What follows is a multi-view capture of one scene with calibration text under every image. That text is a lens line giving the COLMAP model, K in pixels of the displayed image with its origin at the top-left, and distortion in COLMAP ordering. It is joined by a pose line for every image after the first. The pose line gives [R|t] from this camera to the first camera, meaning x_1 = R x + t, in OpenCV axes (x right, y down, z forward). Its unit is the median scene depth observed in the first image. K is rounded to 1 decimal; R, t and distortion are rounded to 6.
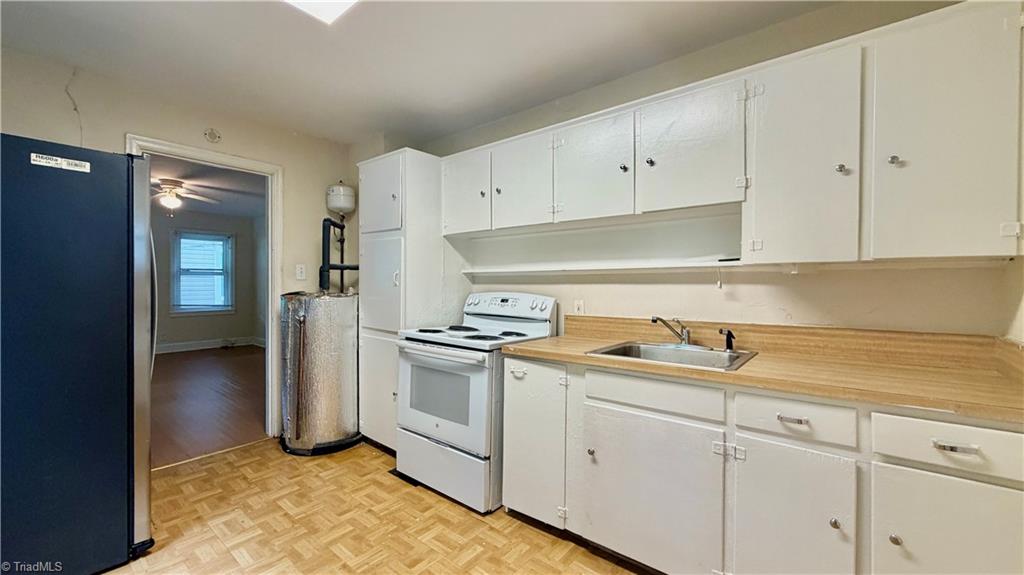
lens RADIAL K [[409.6, 0, 508.6], [0, 409.6, 284.2], [0, 0, 1]] dist [0.000825, 0.000459]
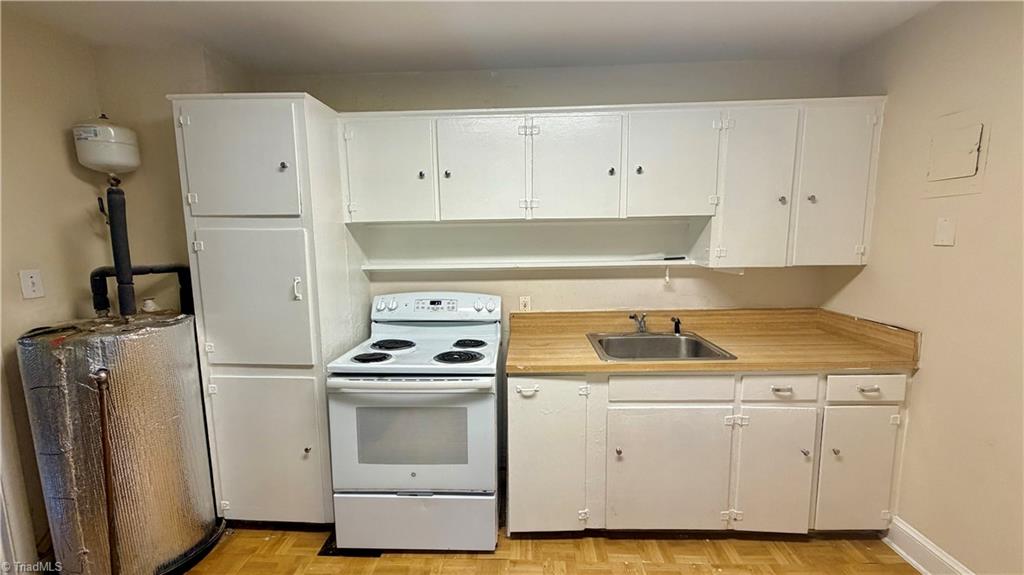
lens RADIAL K [[409.6, 0, 515.1], [0, 409.6, 285.7], [0, 0, 1]] dist [0.000825, 0.000459]
pose [[0.792516, -0.087330, 0.603565, -0.508413], [0.018747, 0.992715, 0.119021, -0.121324], [-0.609562, -0.083011, 0.788380, 0.306546]]
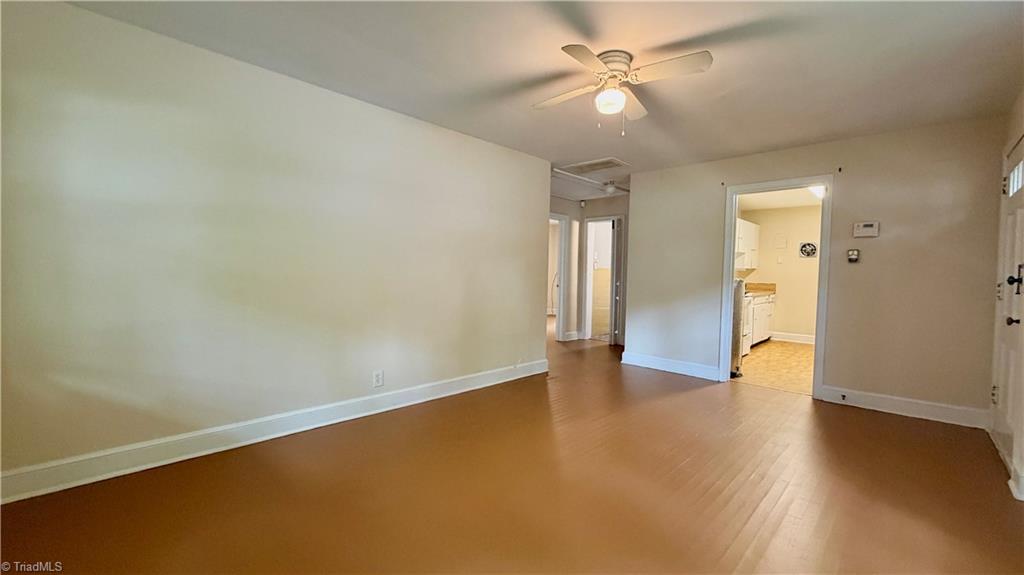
lens RADIAL K [[409.6, 0, 512.1], [0, 409.6, 284.9], [0, 0, 1]] dist [0.000825, 0.000459]
pose [[0.090240, -0.049121, 0.994708, -2.862758], [-0.007928, 0.998716, 0.050038, -0.062670], [-0.995889, -0.012401, 0.089734, 2.237969]]
